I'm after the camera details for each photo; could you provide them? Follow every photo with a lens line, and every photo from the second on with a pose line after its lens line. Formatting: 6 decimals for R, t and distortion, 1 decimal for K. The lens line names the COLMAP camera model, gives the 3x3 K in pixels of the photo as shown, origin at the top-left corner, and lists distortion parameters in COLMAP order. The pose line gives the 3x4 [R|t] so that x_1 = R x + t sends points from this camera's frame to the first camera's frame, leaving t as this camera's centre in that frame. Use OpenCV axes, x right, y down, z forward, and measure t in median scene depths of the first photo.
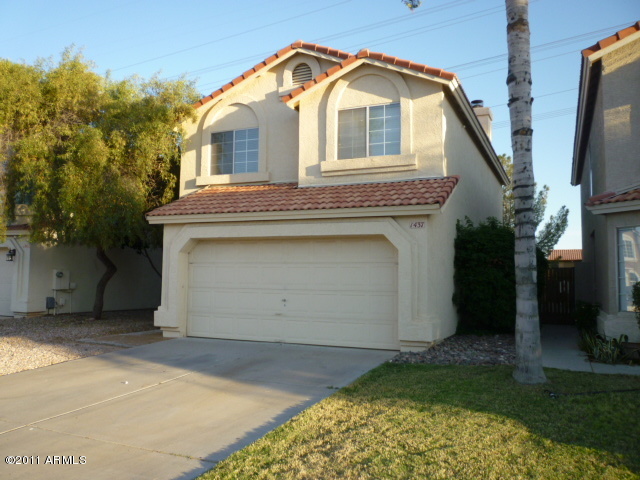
lens RADIAL K [[555.3, 0, 320.0], [0, 555.3, 240.0], [0, 0, 1]] dist [-0.030475, -0.004897]
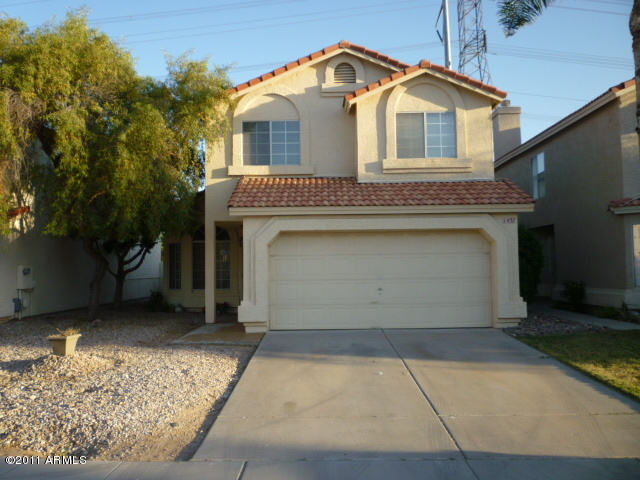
lens RADIAL K [[555.3, 0, 320.0], [0, 555.3, 240.0], [0, 0, 1]] dist [-0.030475, -0.004897]
pose [[0.917444, -0.005070, 0.397834, -0.537343], [-0.003929, 0.999755, 0.021801, -0.008286], [-0.397847, -0.021564, 0.917199, 0.059129]]
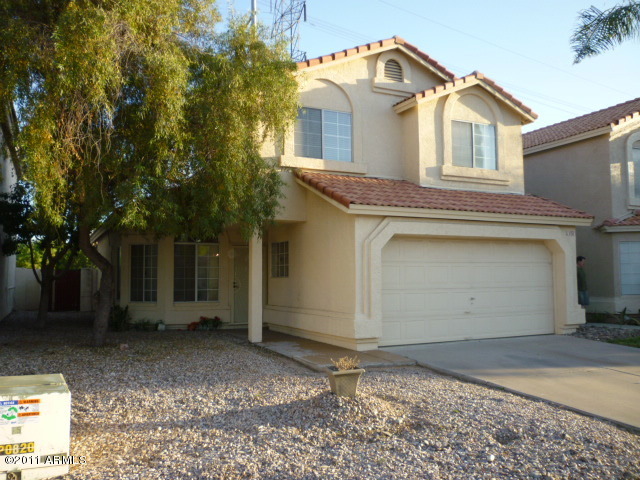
lens RADIAL K [[555.3, 0, 320.0], [0, 555.3, 240.0], [0, 0, 1]] dist [-0.030475, -0.004897]
pose [[0.647871, 0.035515, 0.760921, -0.935337], [-0.040646, 0.999101, -0.012024, 0.021134], [-0.760665, -0.023138, 0.648733, 0.494249]]
